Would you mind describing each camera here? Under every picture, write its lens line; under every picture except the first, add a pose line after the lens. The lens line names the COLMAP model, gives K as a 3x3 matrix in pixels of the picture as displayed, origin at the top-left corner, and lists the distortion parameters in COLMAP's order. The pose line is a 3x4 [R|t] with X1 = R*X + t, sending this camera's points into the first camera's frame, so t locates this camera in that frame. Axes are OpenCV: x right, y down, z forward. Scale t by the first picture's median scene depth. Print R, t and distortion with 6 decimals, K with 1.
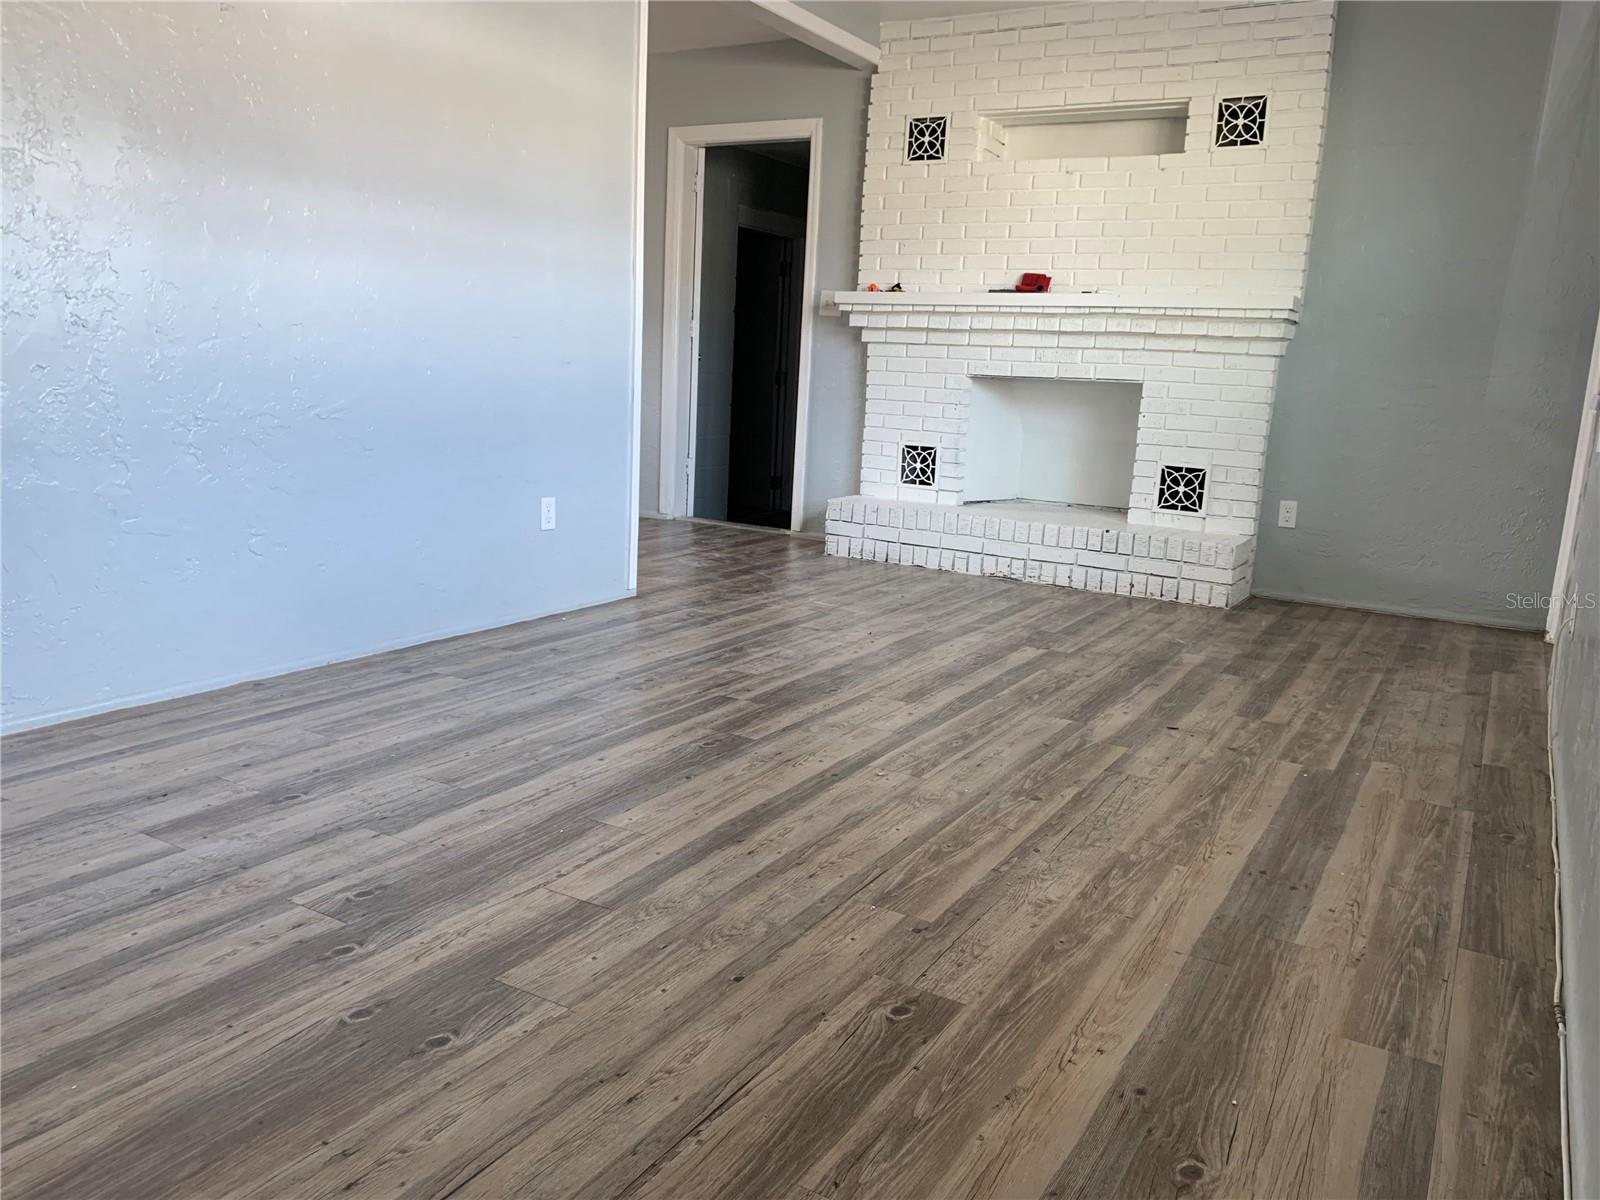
lens RADIAL K [[1228.9, 0, 767.4], [0, 1228.9, 592.1], [0, 0, 1]] dist [0.039706, -0.071836]
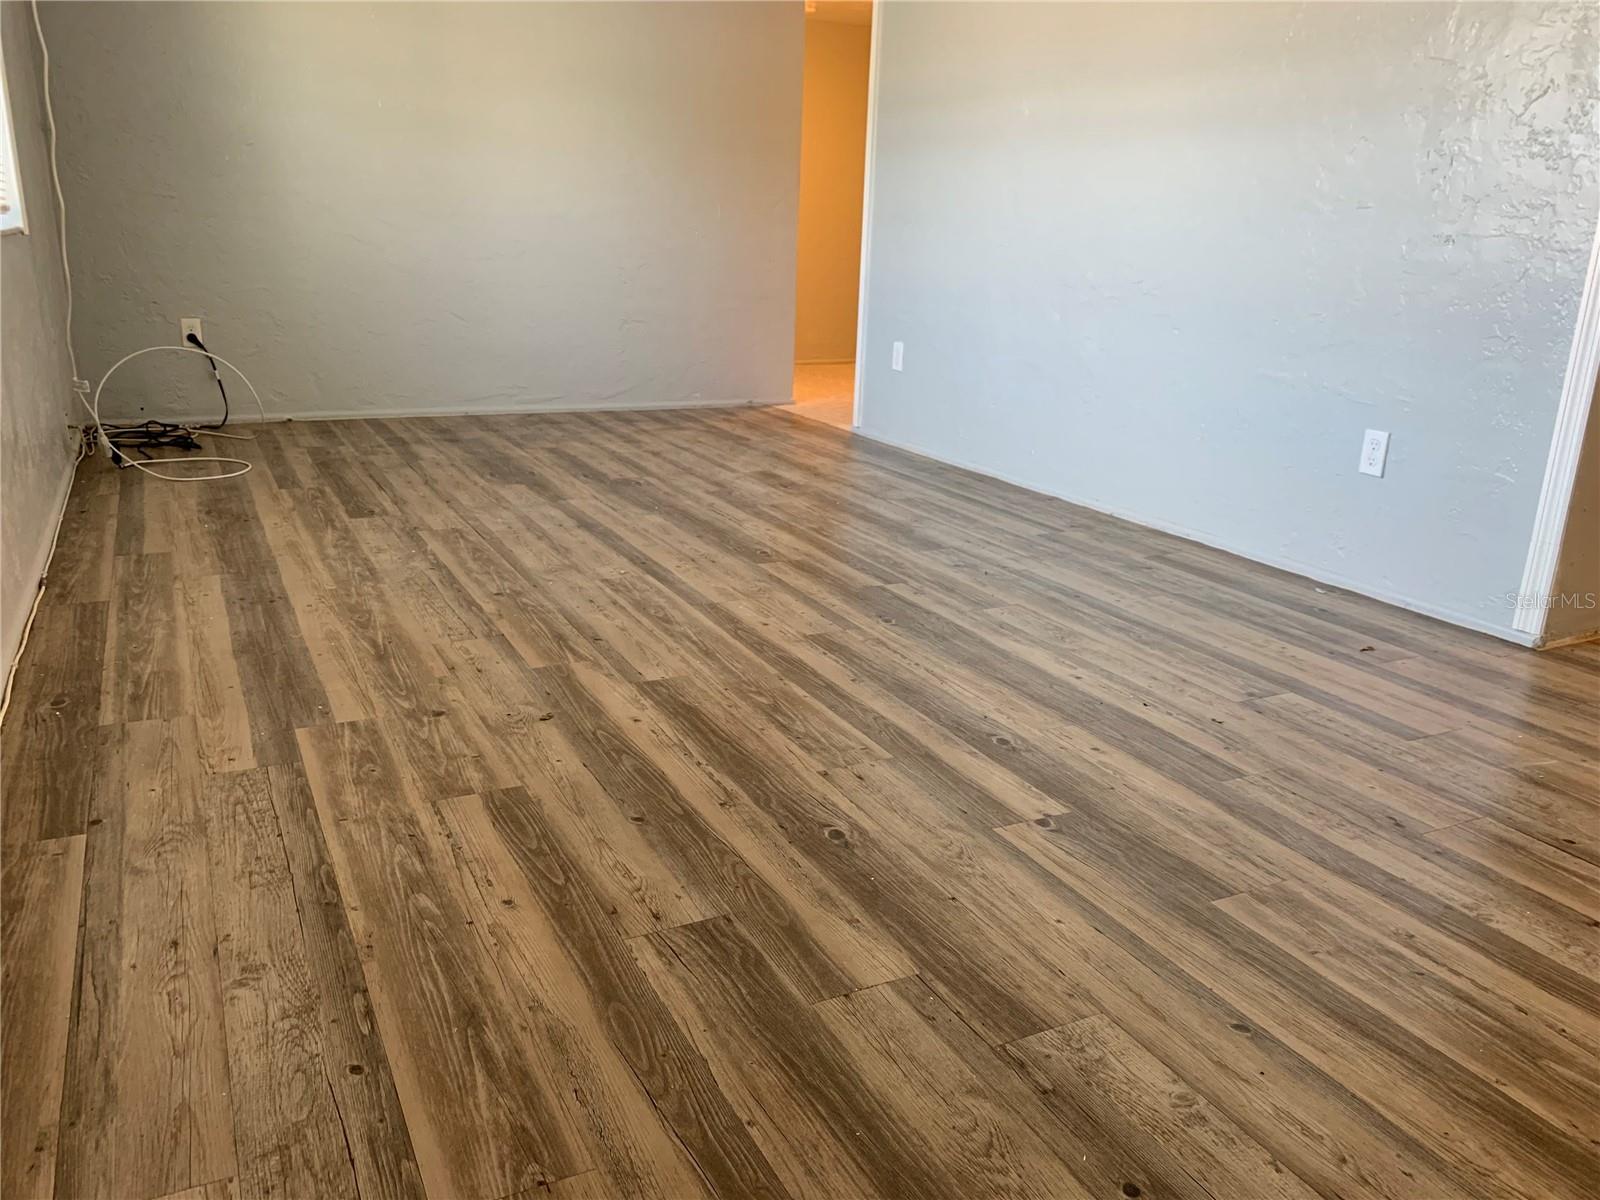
lens RADIAL K [[1214.1, 0, 770.5], [0, 1214.1, 597.9], [0, 0, 1]] dist [0.121106, -0.283525]
pose [[-0.539554, 0.181345, -0.822189, 0.870895], [-0.210163, 0.916608, 0.340089, -0.220645], [0.815299, 0.356290, -0.456447, 1.505995]]
